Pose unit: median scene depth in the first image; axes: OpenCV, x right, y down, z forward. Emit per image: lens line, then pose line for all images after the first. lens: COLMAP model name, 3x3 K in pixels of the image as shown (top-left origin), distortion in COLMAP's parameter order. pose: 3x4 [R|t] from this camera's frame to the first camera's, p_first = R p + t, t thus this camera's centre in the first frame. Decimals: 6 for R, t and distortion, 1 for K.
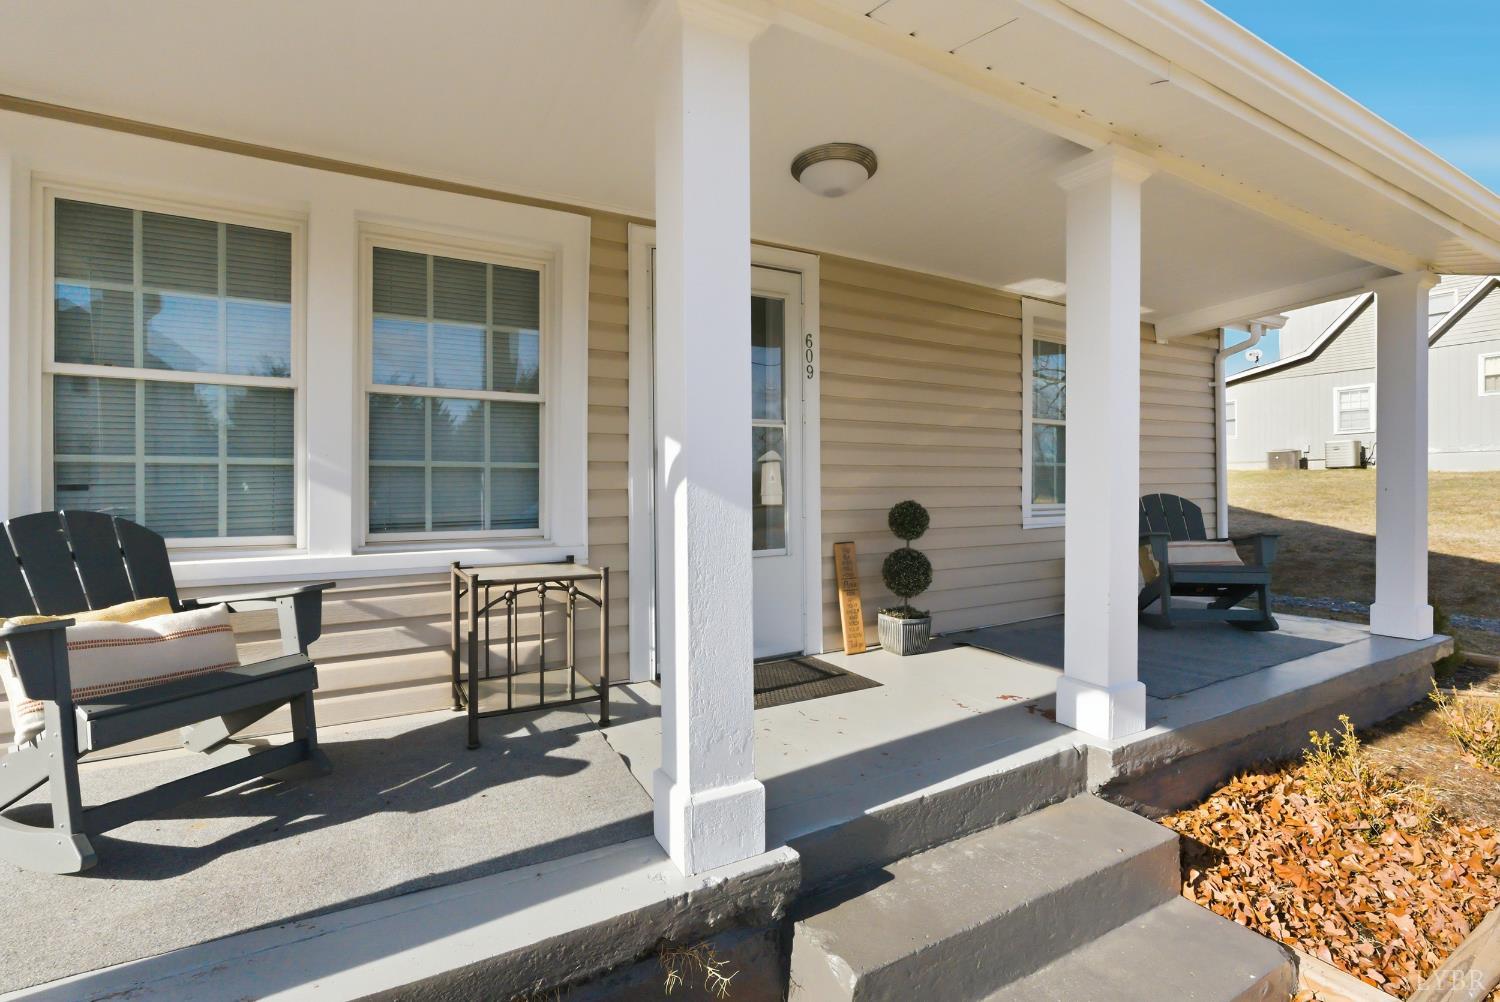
lens RADIAL K [[672.7, 0, 753.9], [0, 672.7, 481.6], [0, 0, 1]] dist [-0.005182, 0.000249]
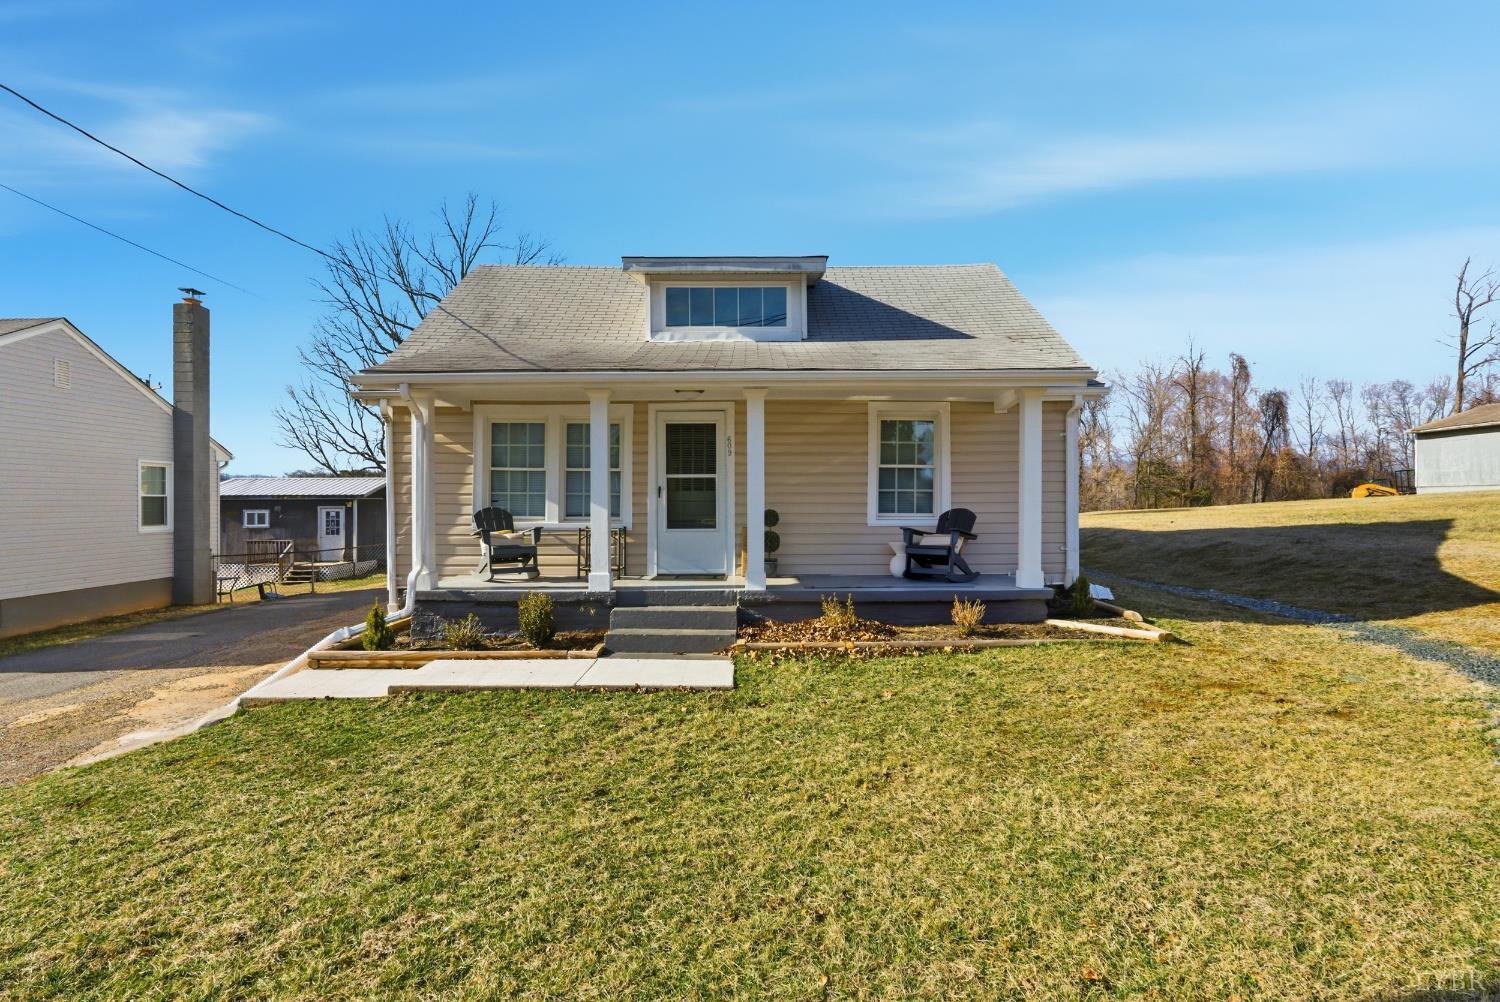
lens RADIAL K [[813.6, 0, 752.8], [0, 813.6, 506.3], [0, 0, 1]] dist [-0.015608, -0.000635]
pose [[0.865784, 0.004392, -0.500398, 1.529683], [-0.001637, 0.999981, 0.005944, 0.003025], [0.500415, -0.004327, 0.865775, -1.350972]]
